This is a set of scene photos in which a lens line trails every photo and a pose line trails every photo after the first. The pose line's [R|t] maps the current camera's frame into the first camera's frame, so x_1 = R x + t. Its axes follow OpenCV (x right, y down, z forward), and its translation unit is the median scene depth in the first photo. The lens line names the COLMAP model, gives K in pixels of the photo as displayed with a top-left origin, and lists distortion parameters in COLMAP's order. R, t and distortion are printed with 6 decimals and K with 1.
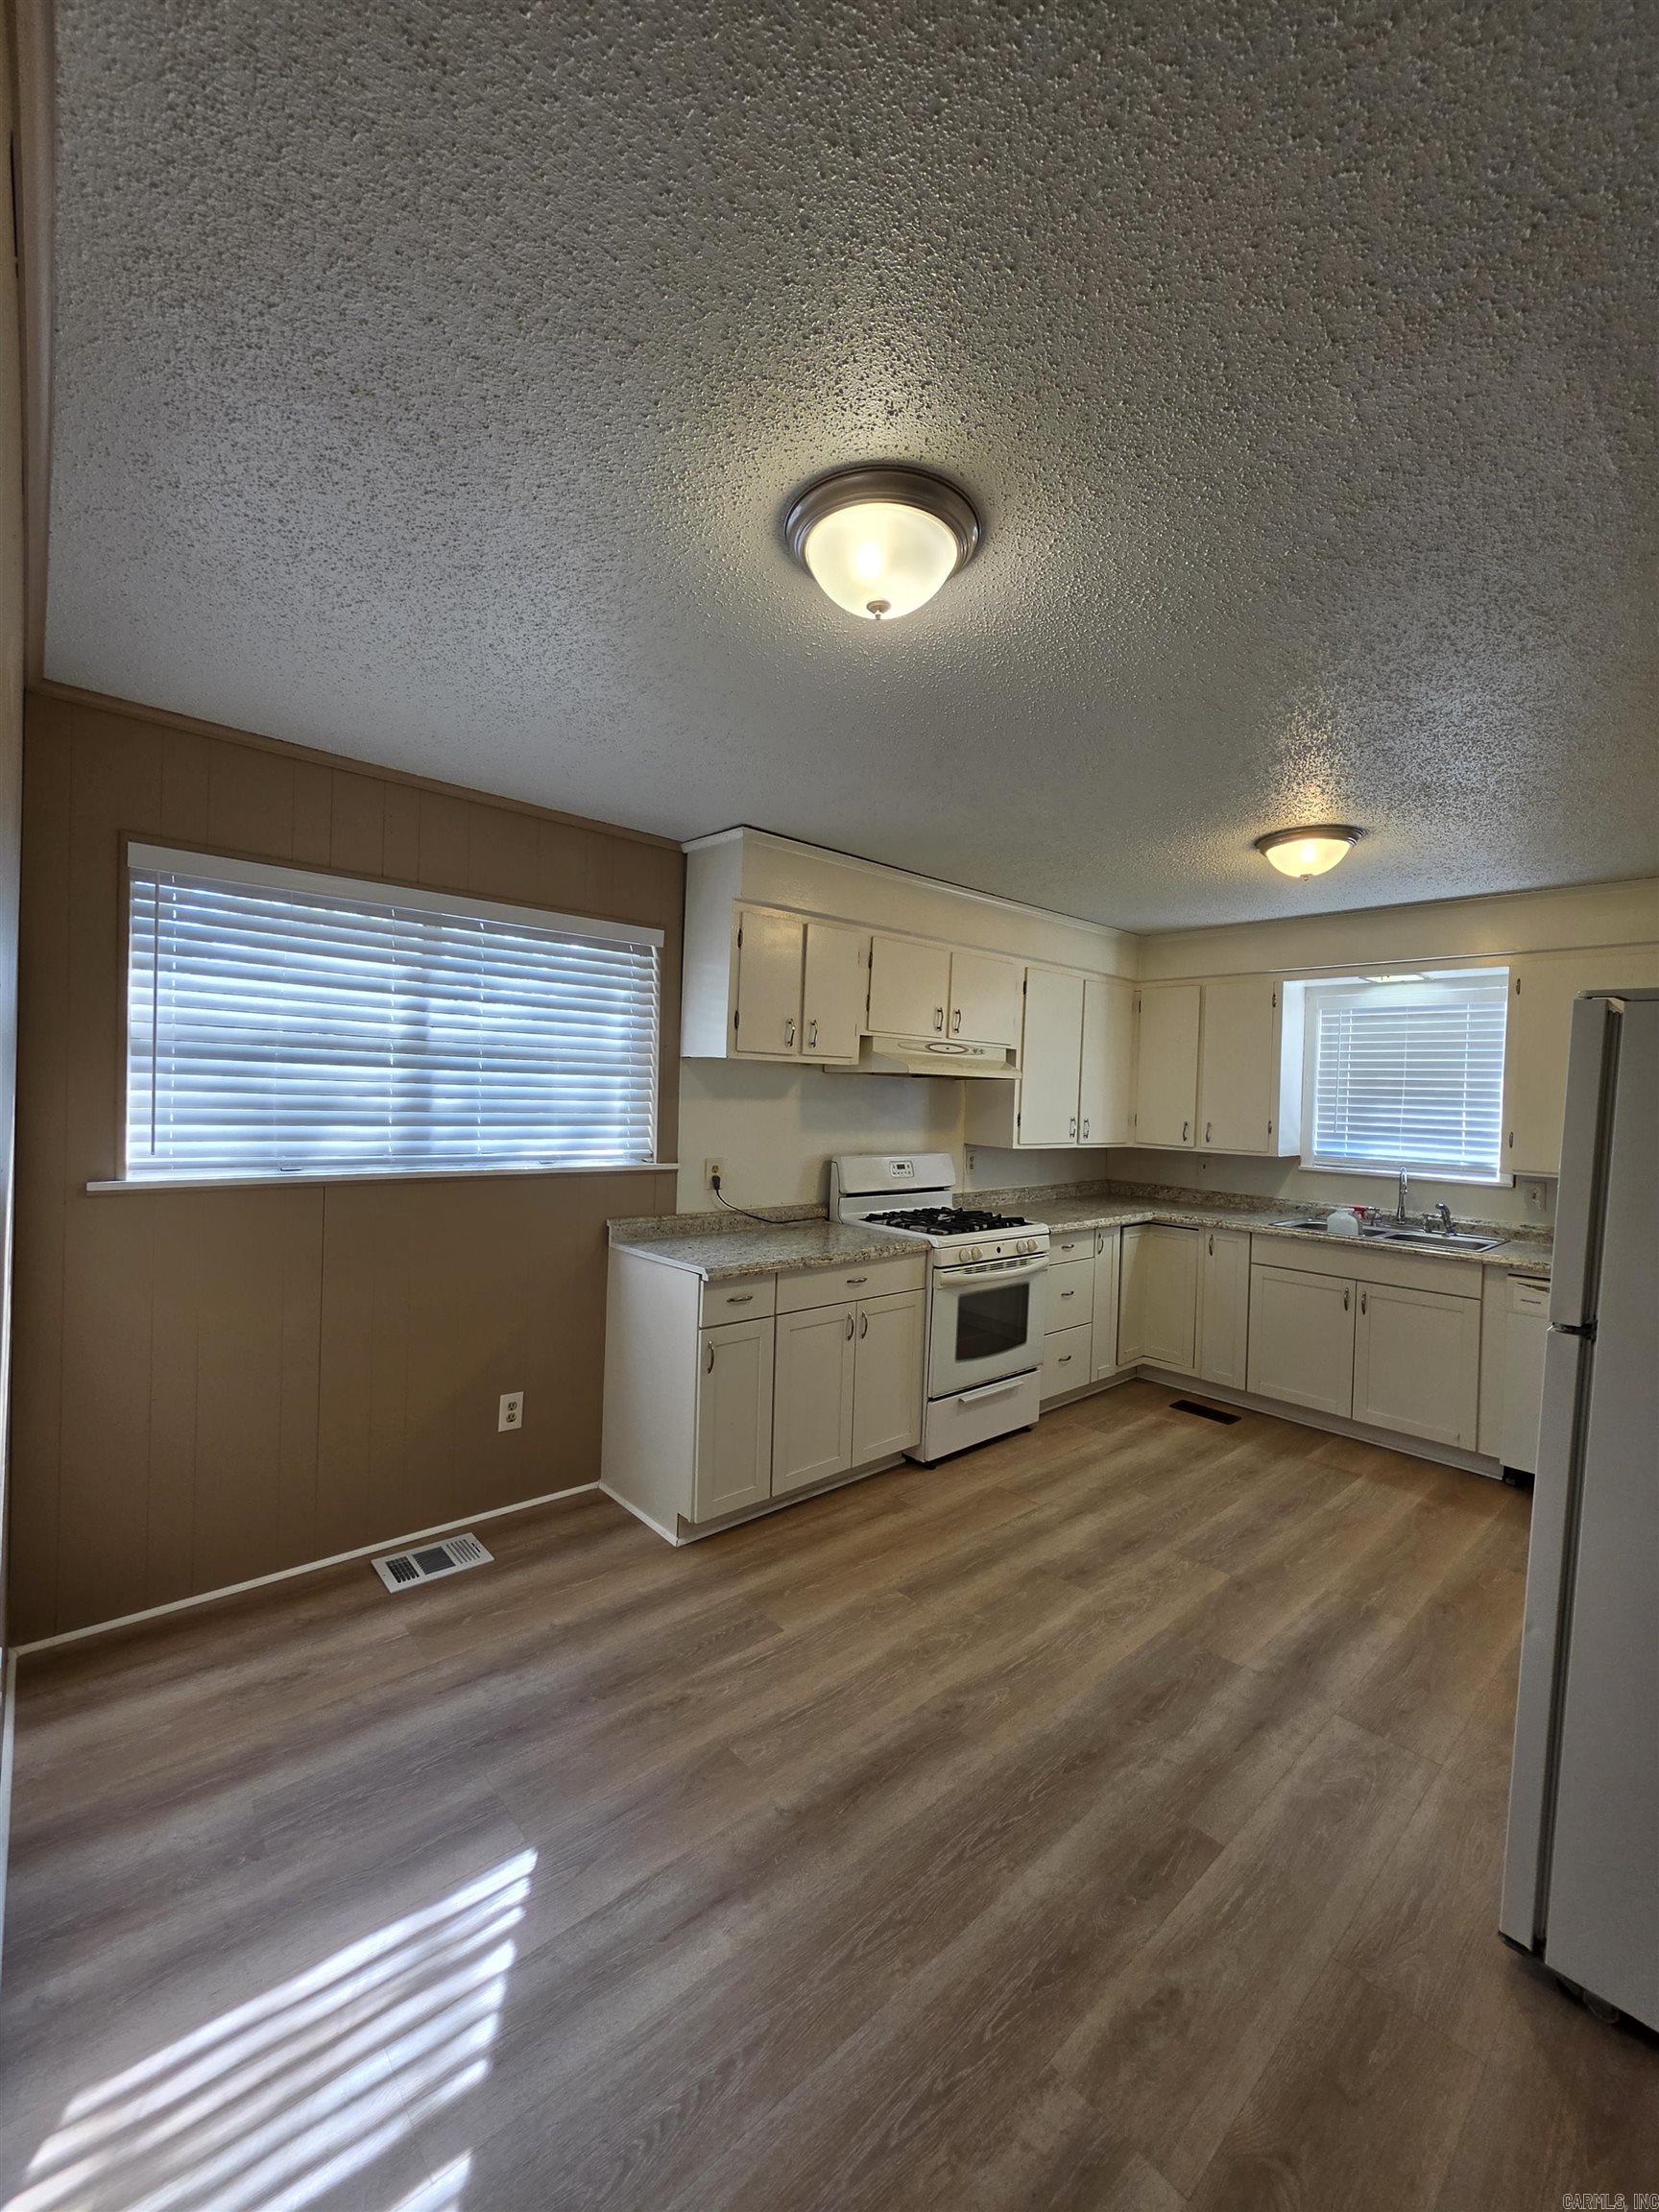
lens RADIAL K [[884.2, 0, 820.6], [0, 884.2, 1107.2], [0, 0, 1]] dist [0.000959, -0.000874]
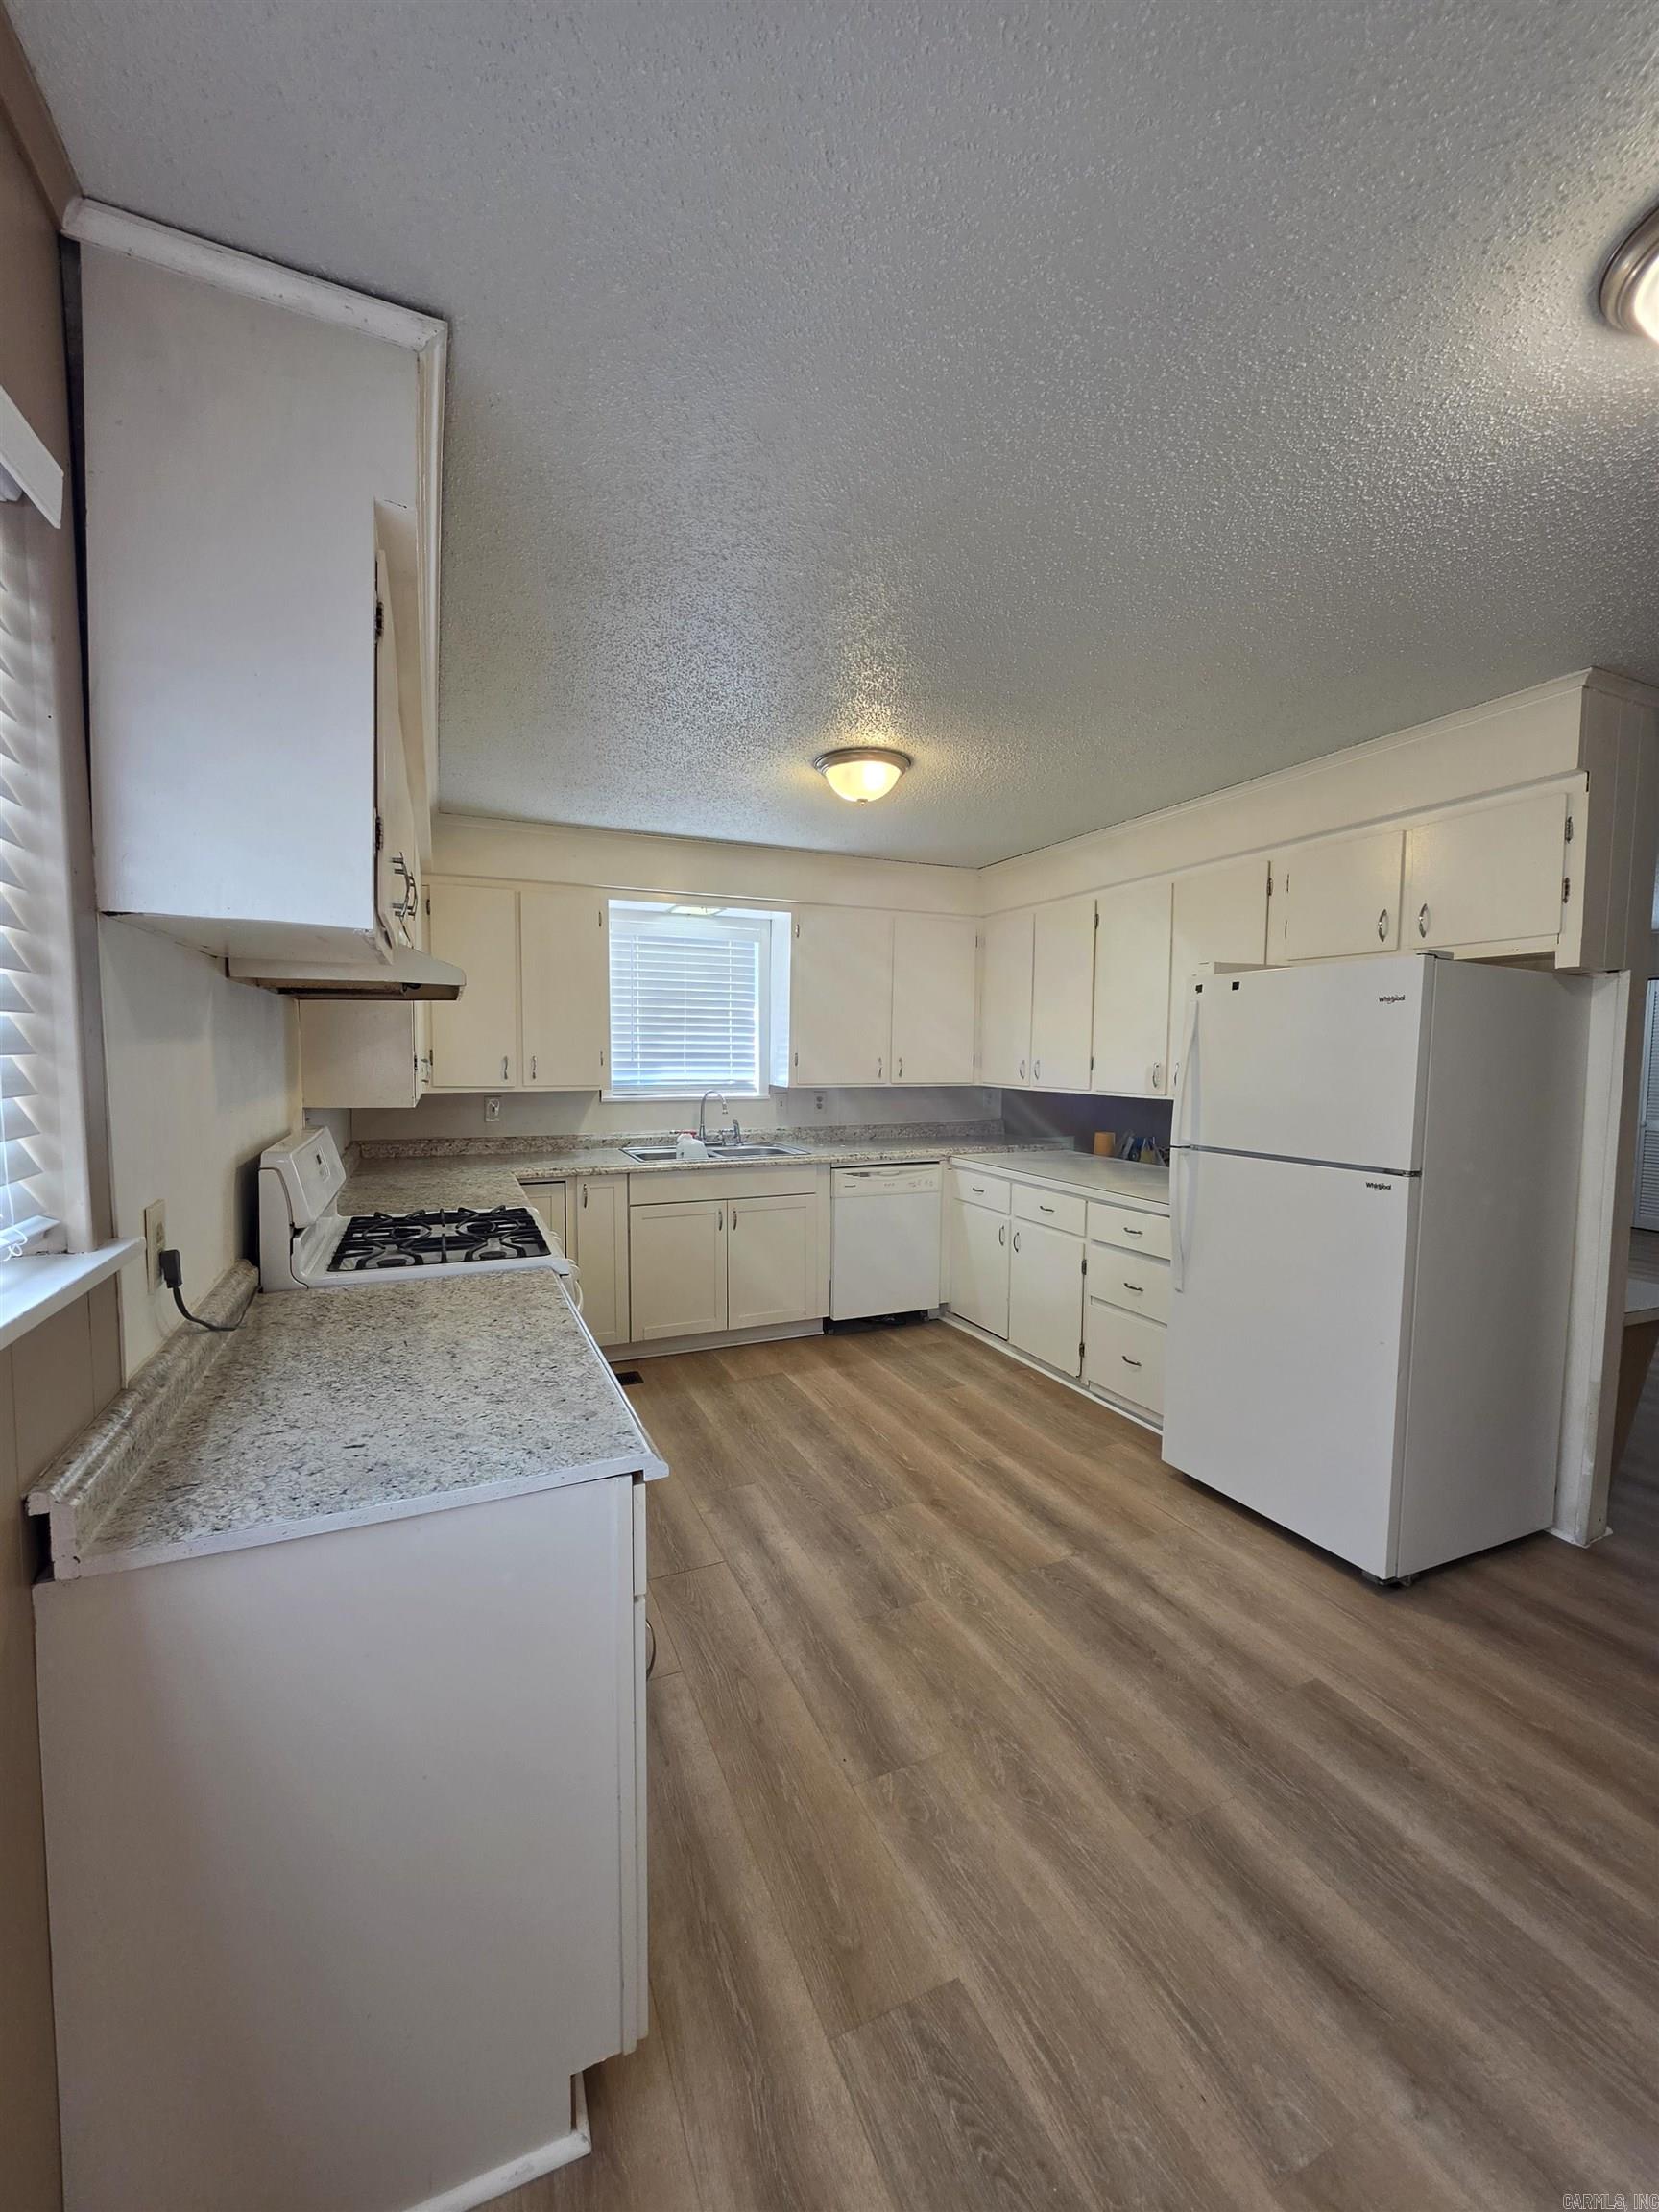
lens RADIAL K [[884.2, 0, 820.6], [0, 884.2, 1107.2], [0, 0, 1]] dist [0.000959, -0.000874]
pose [[0.311900, -0.095468, 0.945307, -0.442644], [0.019833, 0.995376, 0.093980, -0.012625], [-0.949908, -0.010564, 0.312351, 0.737411]]
